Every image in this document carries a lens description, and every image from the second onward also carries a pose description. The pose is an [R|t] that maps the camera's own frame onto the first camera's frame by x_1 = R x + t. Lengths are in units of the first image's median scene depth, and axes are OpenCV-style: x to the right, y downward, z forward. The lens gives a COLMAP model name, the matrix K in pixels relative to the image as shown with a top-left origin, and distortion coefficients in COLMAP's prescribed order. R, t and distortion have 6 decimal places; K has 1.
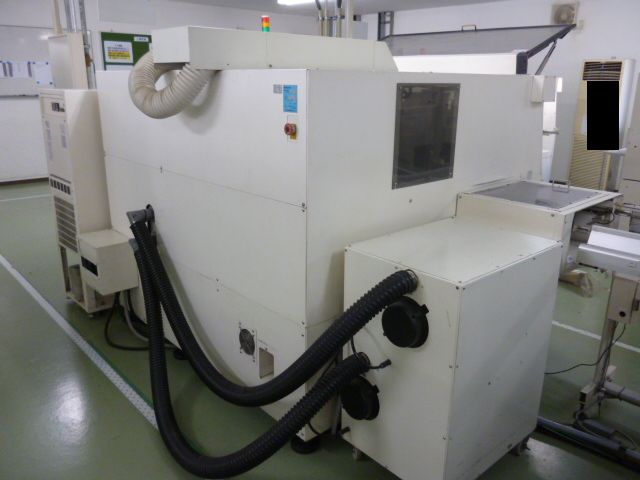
lens RADIAL K [[546.1, 0, 320.0], [0, 546.1, 240.0], [0, 0, 1]] dist [-0.012353, -0.003958]
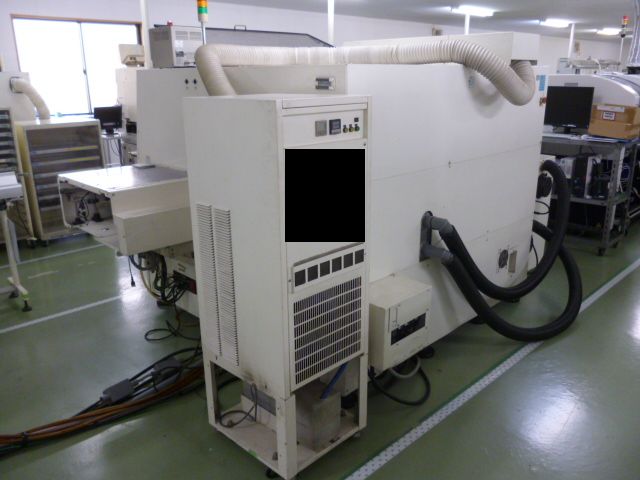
lens RADIAL K [[546.1, 0, 320.0], [0, 546.1, 240.0], [0, 0, 1]] dist [-0.012353, -0.003958]
pose [[-0.061834, -0.300075, 0.951909, -1.166858], [0.290236, 0.907114, 0.304808, -0.346056], [-0.954955, 0.295126, 0.031002, 1.135547]]
